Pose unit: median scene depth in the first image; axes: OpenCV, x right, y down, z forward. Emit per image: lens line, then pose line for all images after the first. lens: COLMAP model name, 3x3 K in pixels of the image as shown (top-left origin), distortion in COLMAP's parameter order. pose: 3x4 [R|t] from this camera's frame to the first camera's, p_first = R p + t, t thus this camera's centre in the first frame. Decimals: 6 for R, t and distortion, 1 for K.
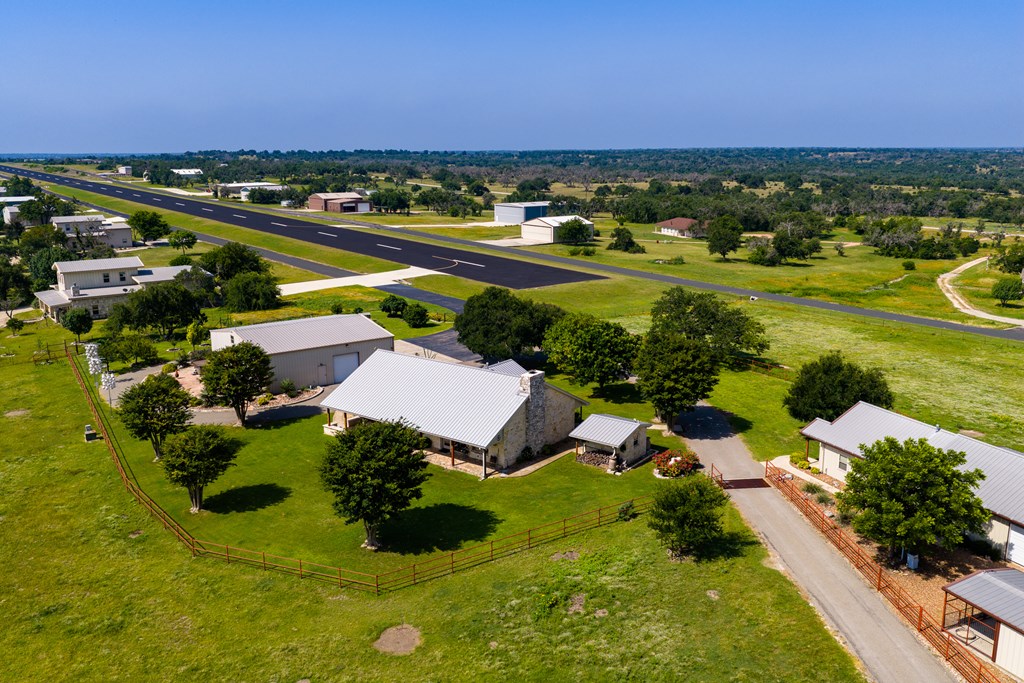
lens RADIAL K [[840.6, 0, 512.0], [0, 840.6, 341.5], [0, 0, 1]] dist [0.028517, -0.057936]
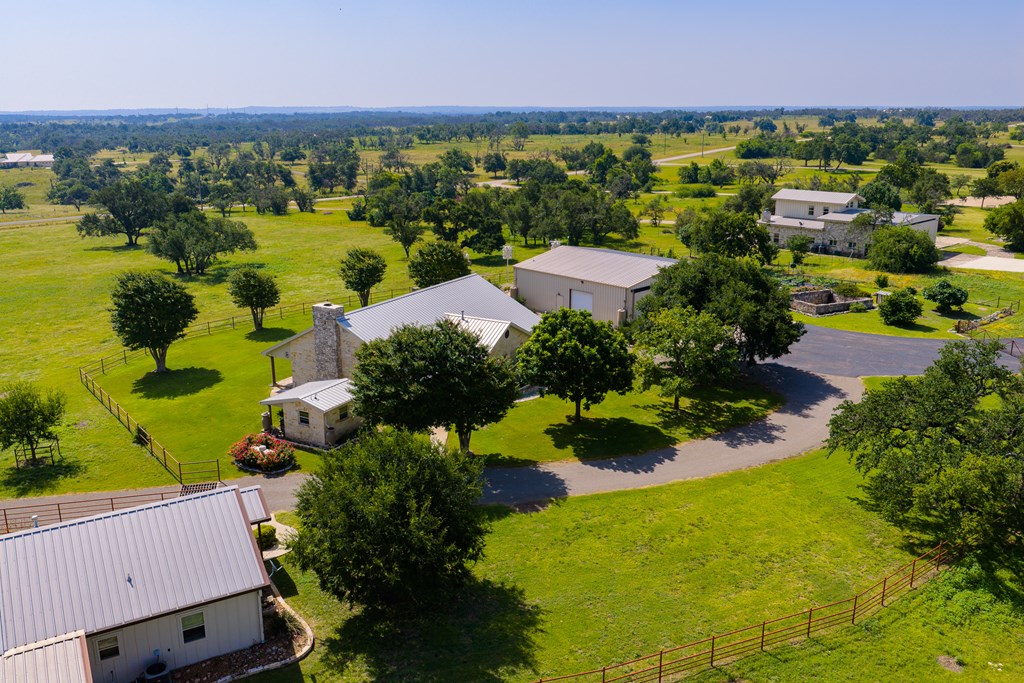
lens RADIAL K [[840.6, 0, 512.0], [0, 840.6, 341.5], [0, 0, 1]] dist [0.028517, -0.057936]
pose [[0.127465, 0.268021, -0.954944, 0.269091], [-0.215064, 0.947360, 0.237186, -0.053003], [0.968246, 0.175141, 0.178397, 0.308245]]
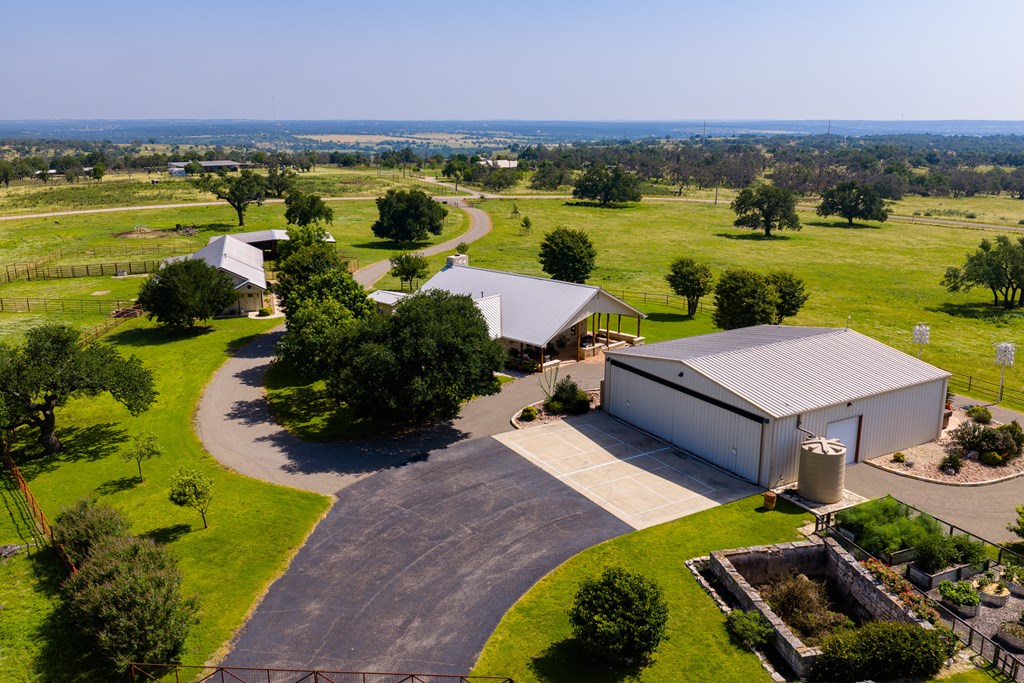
lens RADIAL K [[840.6, 0, 512.0], [0, 840.6, 341.5], [0, 0, 1]] dist [0.028517, -0.057936]
pose [[-0.993507, -0.012028, 0.113136, -0.058763], [0.041302, 0.888429, 0.457152, -0.123368], [-0.106012, 0.458857, -0.882163, 0.639283]]
